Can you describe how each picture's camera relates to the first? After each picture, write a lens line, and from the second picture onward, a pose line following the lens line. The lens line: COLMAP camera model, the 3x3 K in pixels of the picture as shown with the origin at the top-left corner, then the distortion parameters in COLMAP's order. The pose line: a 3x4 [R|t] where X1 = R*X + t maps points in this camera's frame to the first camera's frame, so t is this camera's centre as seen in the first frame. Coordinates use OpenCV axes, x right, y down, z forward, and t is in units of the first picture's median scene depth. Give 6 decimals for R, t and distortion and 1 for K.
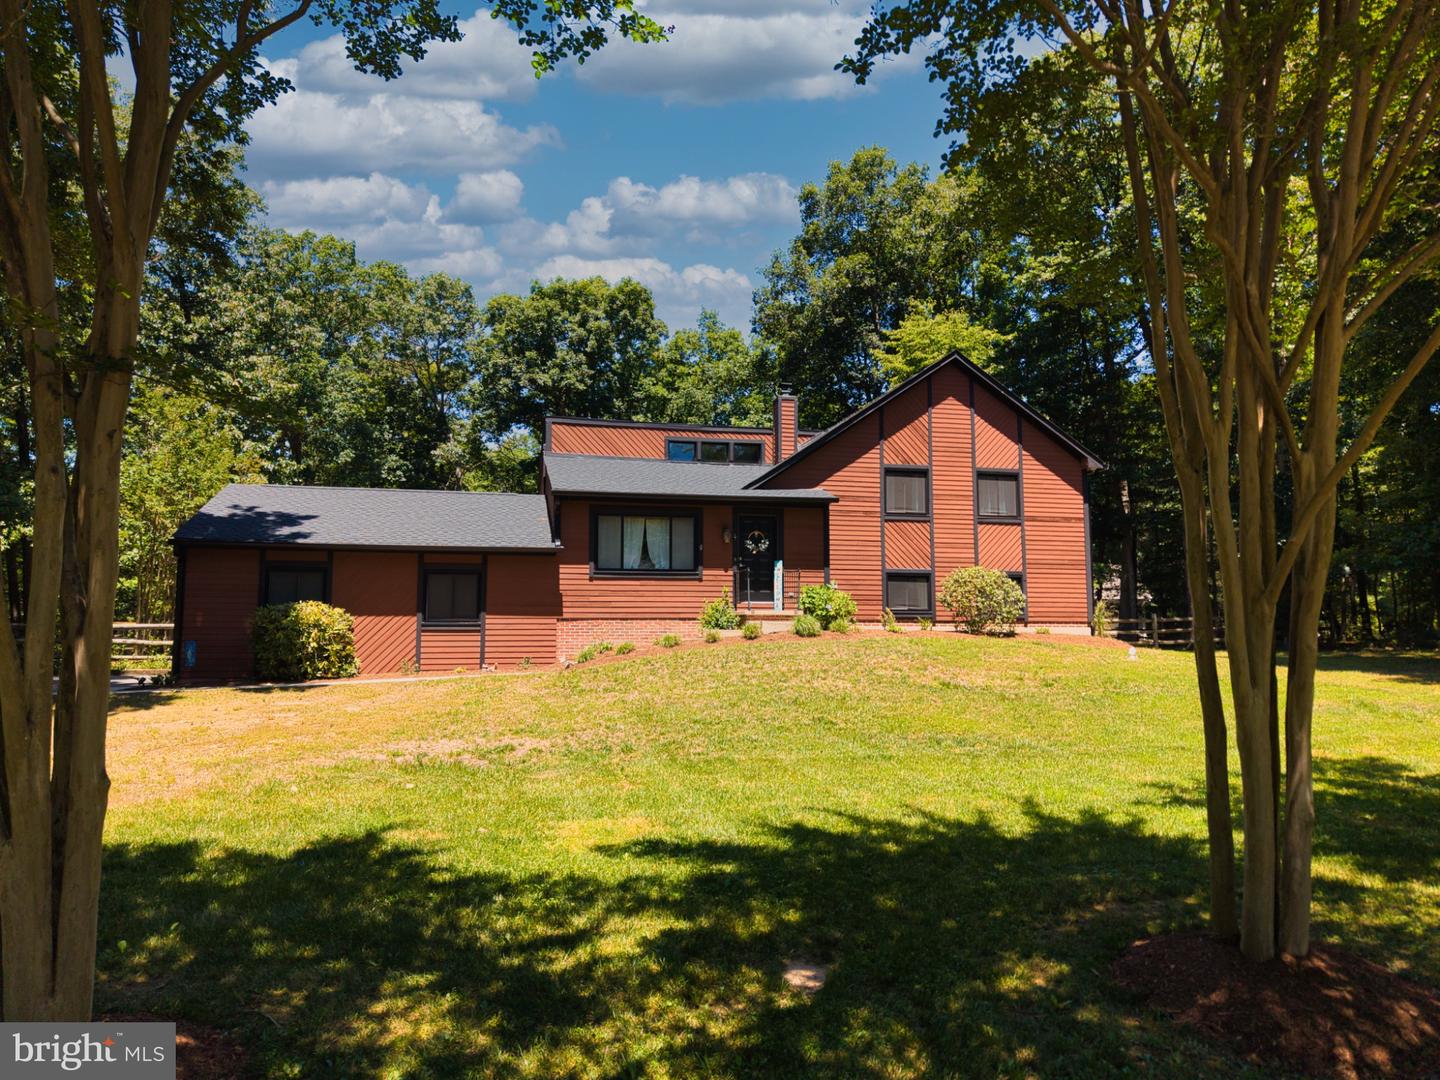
lens RADIAL K [[960.6, 0, 728.2], [0, 960.6, 540.7], [0, 0, 1]] dist [0.060520, -0.065306]
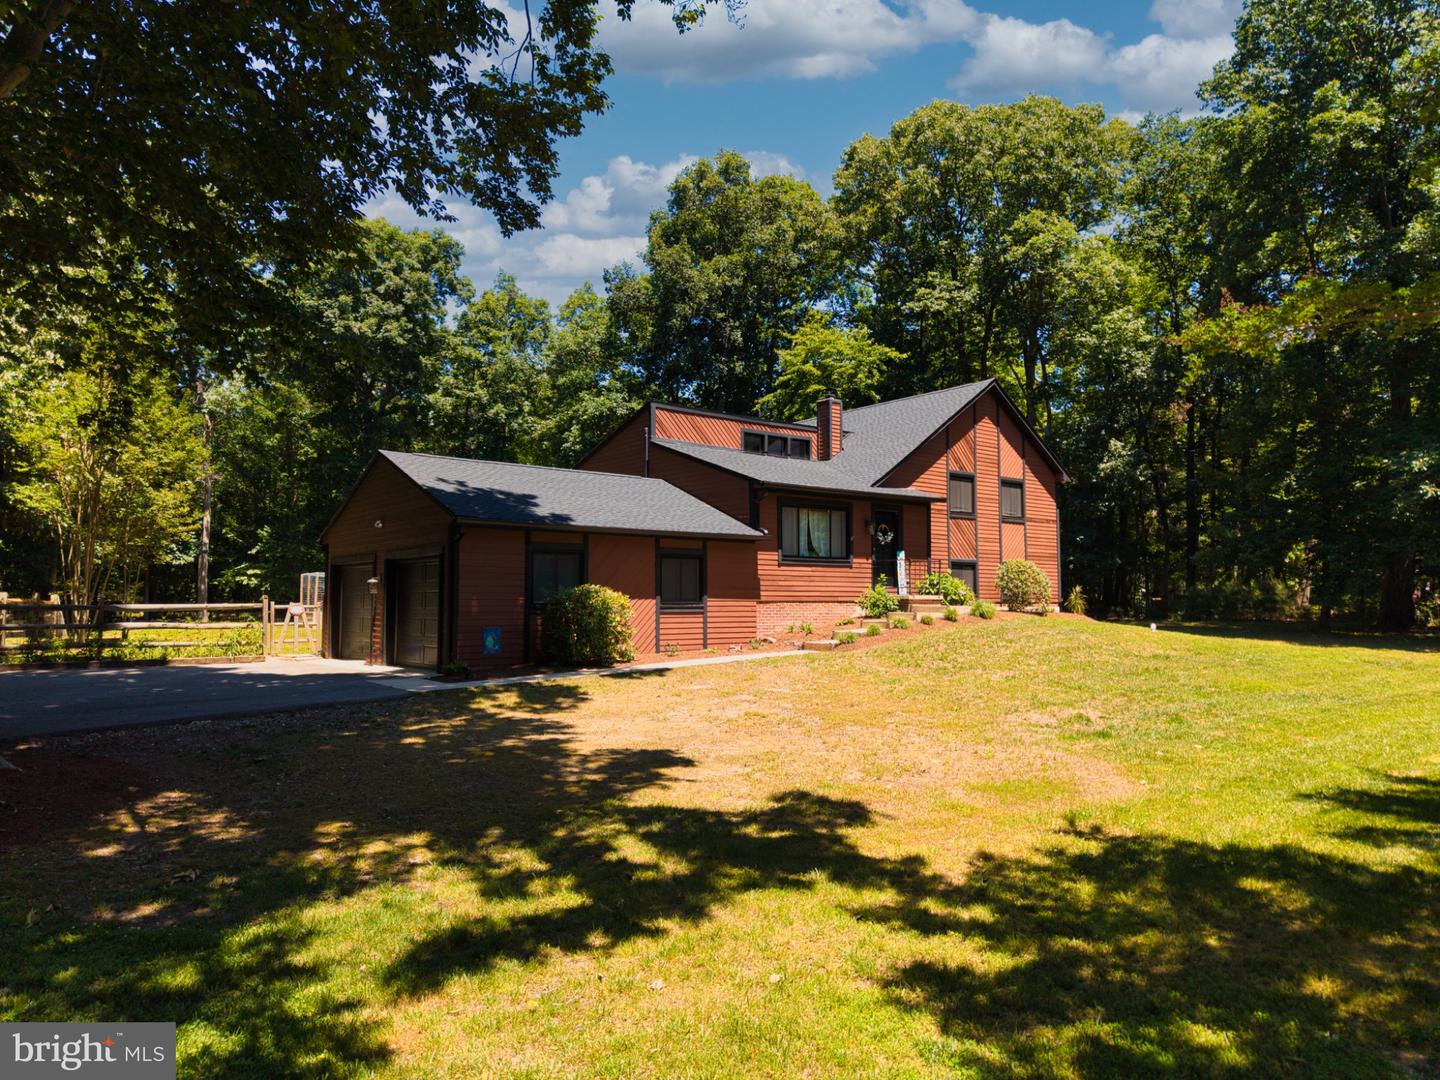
lens RADIAL K [[960.6, 0, 728.2], [0, 960.6, 540.7], [0, 0, 1]] dist [0.060520, -0.065306]
pose [[0.906337, 0.027961, 0.421630, -0.613106], [-0.042552, 0.998776, 0.025233, -0.011690], [-0.420409, -0.040811, 0.906417, 0.038180]]
